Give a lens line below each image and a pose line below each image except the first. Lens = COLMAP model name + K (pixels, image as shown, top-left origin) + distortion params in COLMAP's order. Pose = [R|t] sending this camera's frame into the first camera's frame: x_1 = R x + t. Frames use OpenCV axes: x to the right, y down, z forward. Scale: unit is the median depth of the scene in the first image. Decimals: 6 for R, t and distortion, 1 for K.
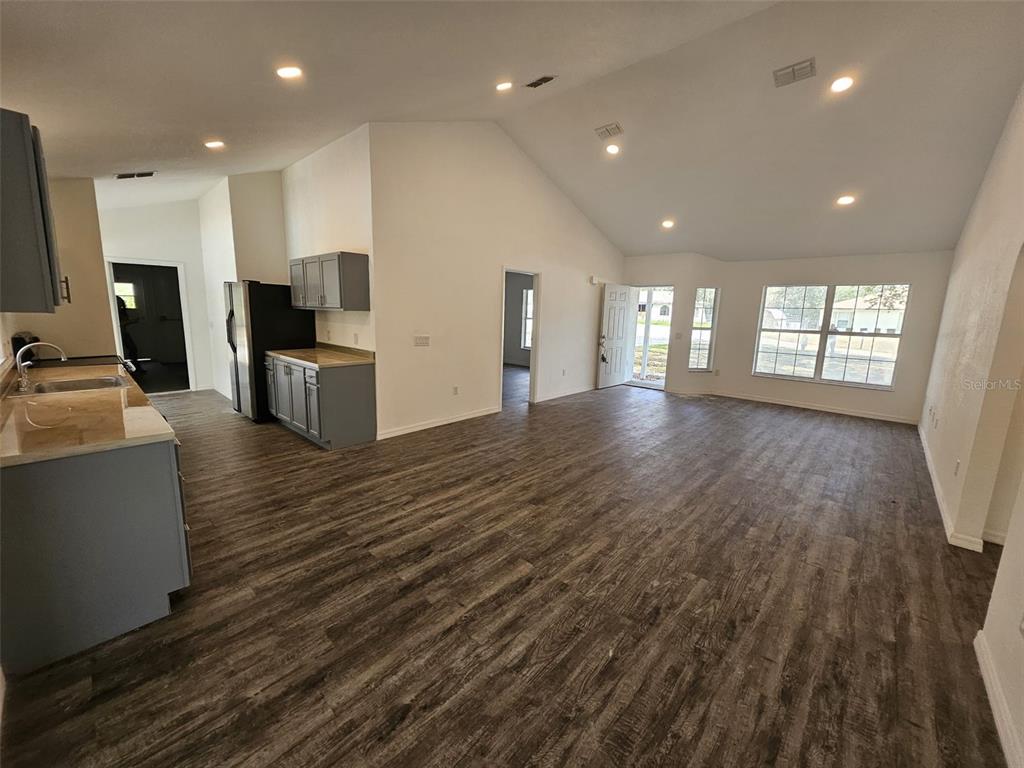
lens RADIAL K [[402.0, 0, 501.9], [0, 402.0, 375.7], [0, 0, 1]] dist [0.006806, -0.002909]
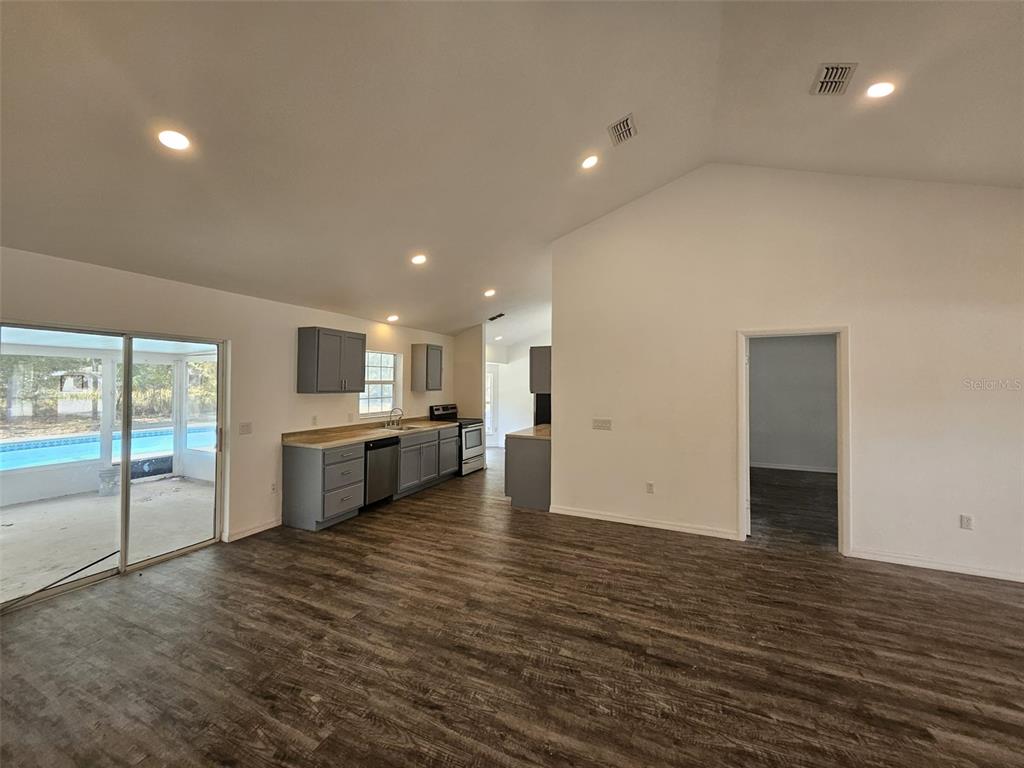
lens RADIAL K [[402.0, 0, 506.1], [0, 402.0, 380.5], [0, 0, 1]] dist [0.006806, -0.002909]
pose [[0.318161, -0.029211, -0.947587, 1.000919], [-0.151204, 0.985167, -0.081138, -0.118806], [0.935901, 0.169094, 0.309025, 0.728948]]
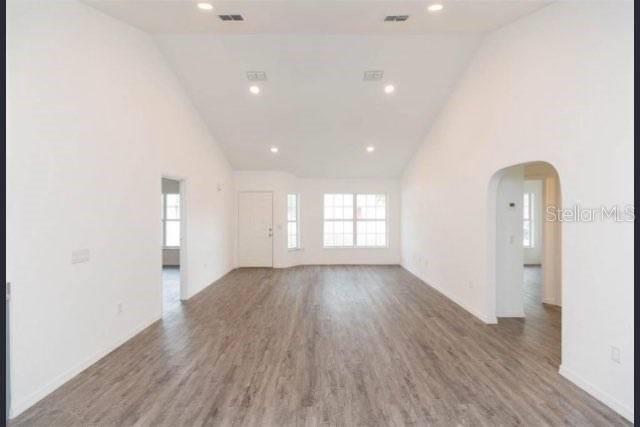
lens RADIAL K [[289.0, 0, 320.6], [0, 289.0, 213.1], [0, 0, 1]] dist [0.005075, -0.001109]
pose [[0.722317, -0.032495, 0.690798, -0.386279], [0.133473, 0.986665, -0.093149, -0.081953], [-0.678560, 0.159486, 0.717022, 0.398370]]
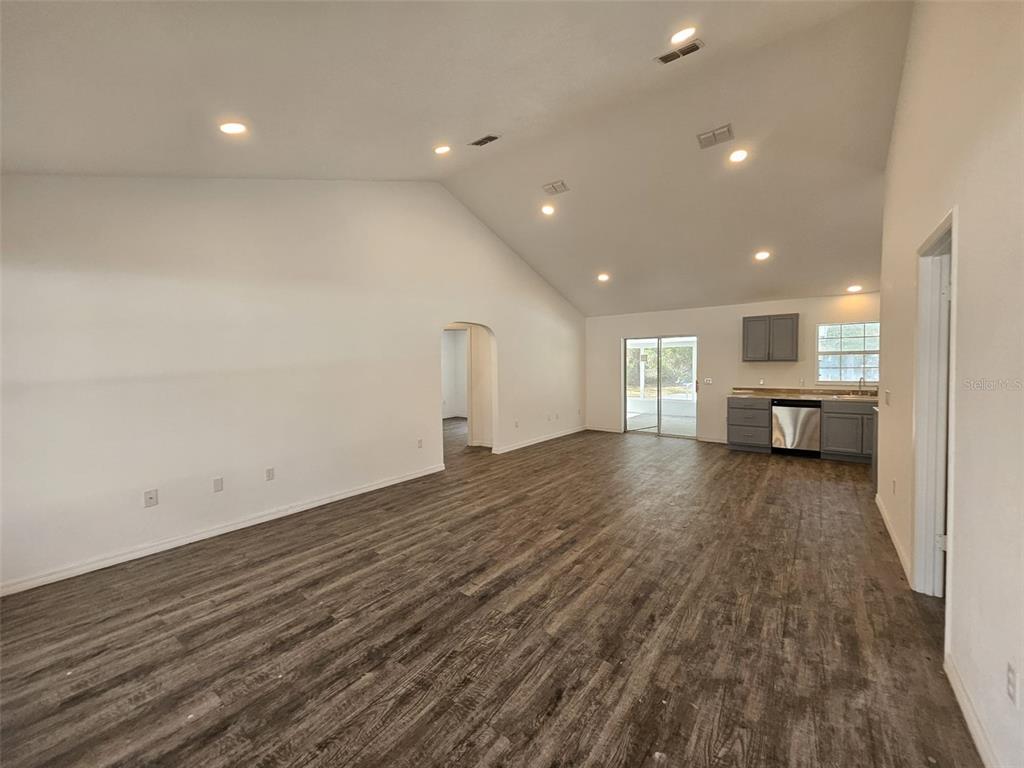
lens RADIAL K [[402.0, 0, 499.1], [0, 402.0, 379.0], [0, 0, 1]] dist [0.006806, -0.002909]
pose [[-0.996153, -0.012613, -0.086724, 0.901548], [-0.029135, 0.980964, 0.191991, -0.377168], [0.082652, 0.193779, -0.977557, 2.577134]]
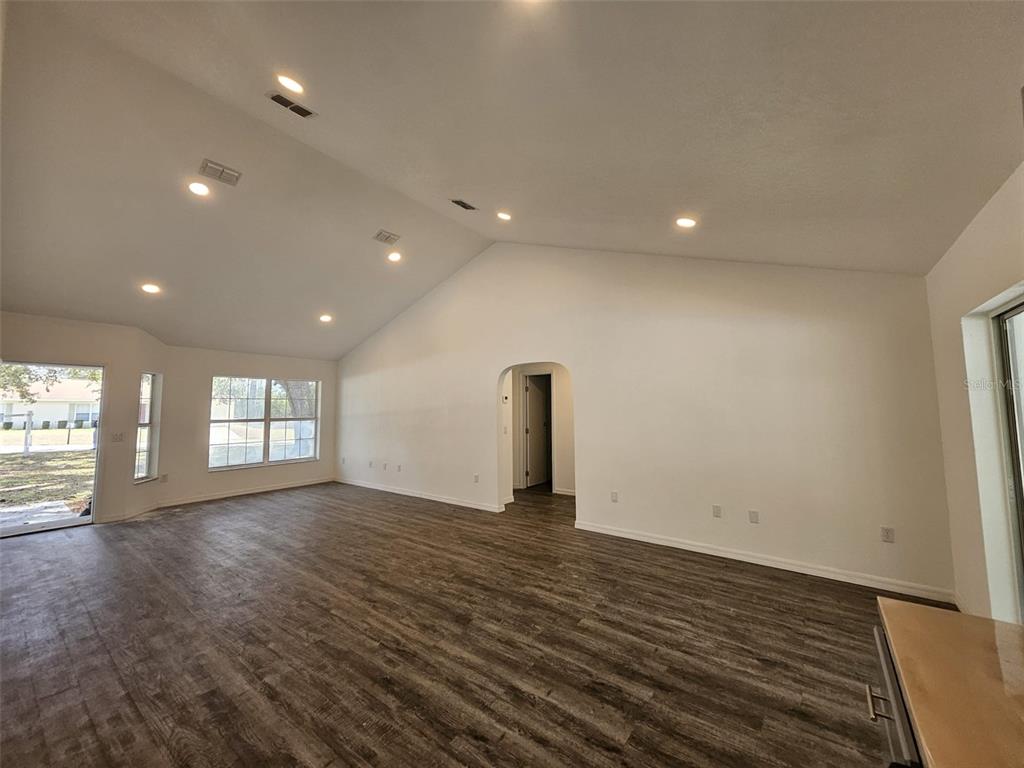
lens RADIAL K [[402.0, 0, 505.2], [0, 402.0, 377.7], [0, 0, 1]] dist [0.006806, -0.002909]
pose [[-0.099920, 0.049350, 0.993771, -0.836233], [0.166249, 0.985557, -0.032226, -0.162150], [-0.981008, 0.161994, -0.106681, 0.949183]]
